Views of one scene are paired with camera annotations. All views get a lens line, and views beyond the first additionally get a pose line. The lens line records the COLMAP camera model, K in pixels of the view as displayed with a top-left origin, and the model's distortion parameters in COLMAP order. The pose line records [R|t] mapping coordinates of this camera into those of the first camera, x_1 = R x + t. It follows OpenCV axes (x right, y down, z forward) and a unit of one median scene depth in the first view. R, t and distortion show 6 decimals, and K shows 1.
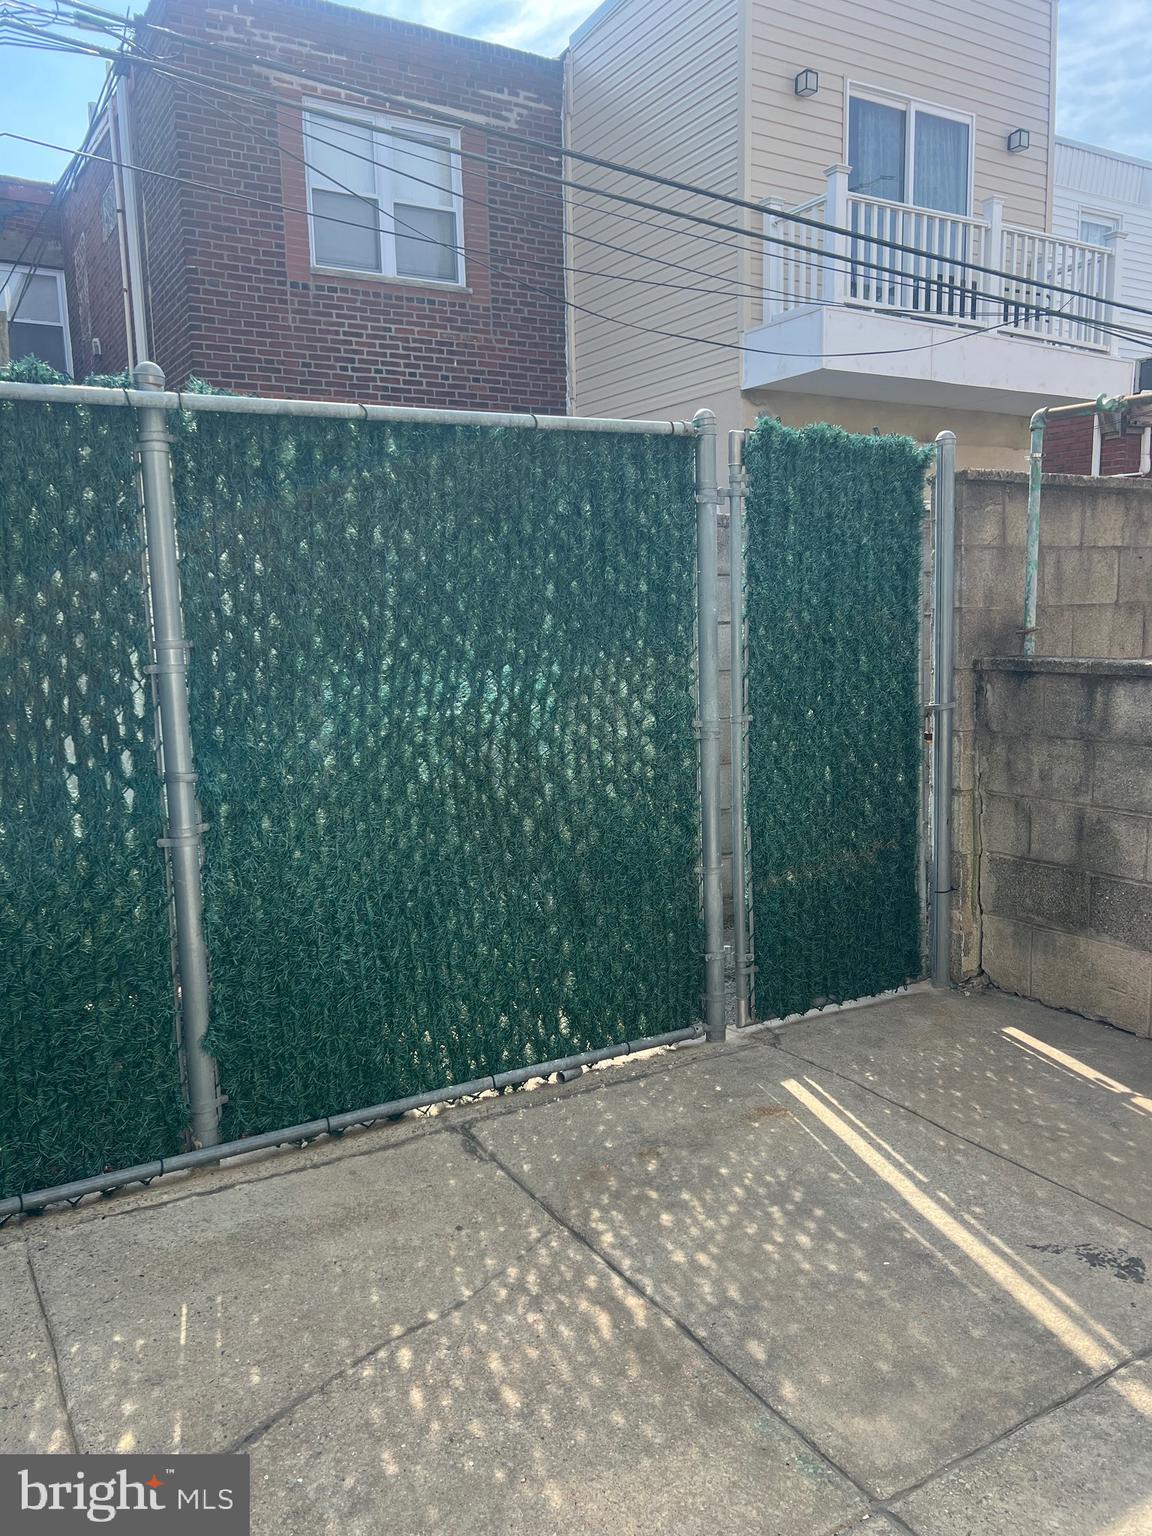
lens RADIAL K [[1157.6, 0, 574.8], [0, 1157.6, 773.5], [0, 0, 1]] dist [0.030707, -0.031435]
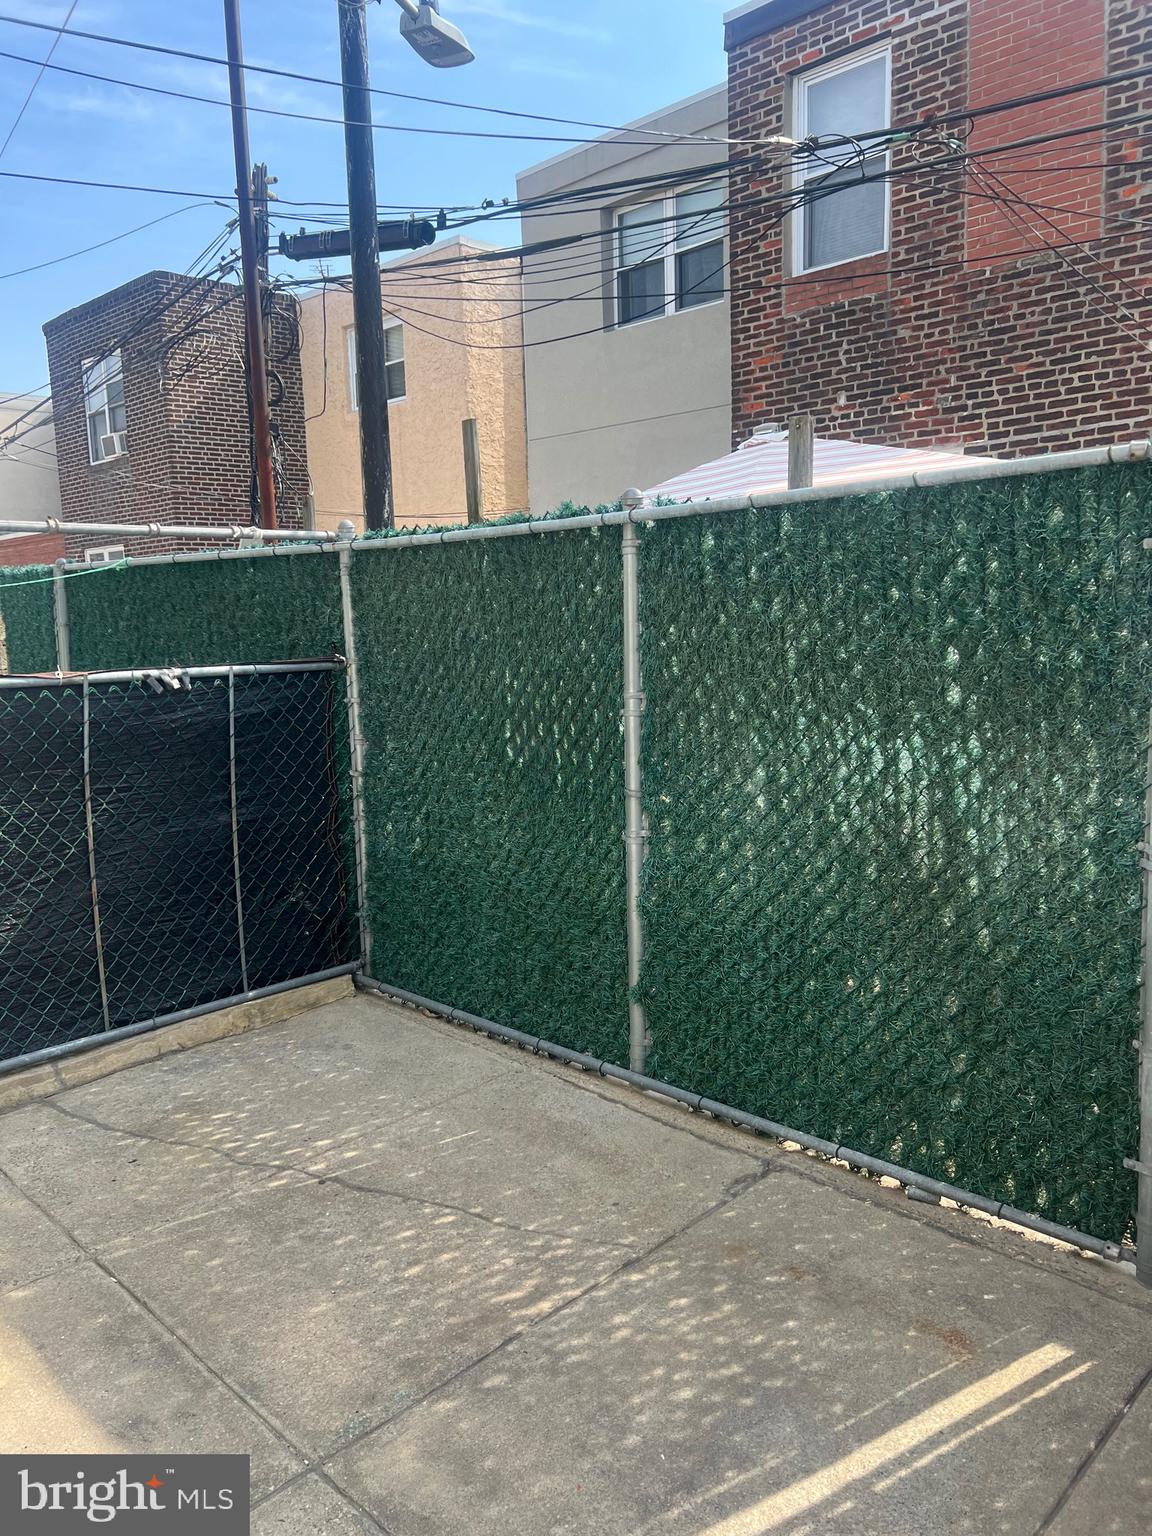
lens RADIAL K [[1157.6, 0, 573.9], [0, 1157.6, 762.0], [0, 0, 1]] dist [0.030707, -0.031435]
pose [[0.243381, 0.138999, -0.959919, 0.882505], [-0.120563, 0.986338, 0.112256, -0.165580], [0.962409, 0.088410, 0.256814, 0.564212]]
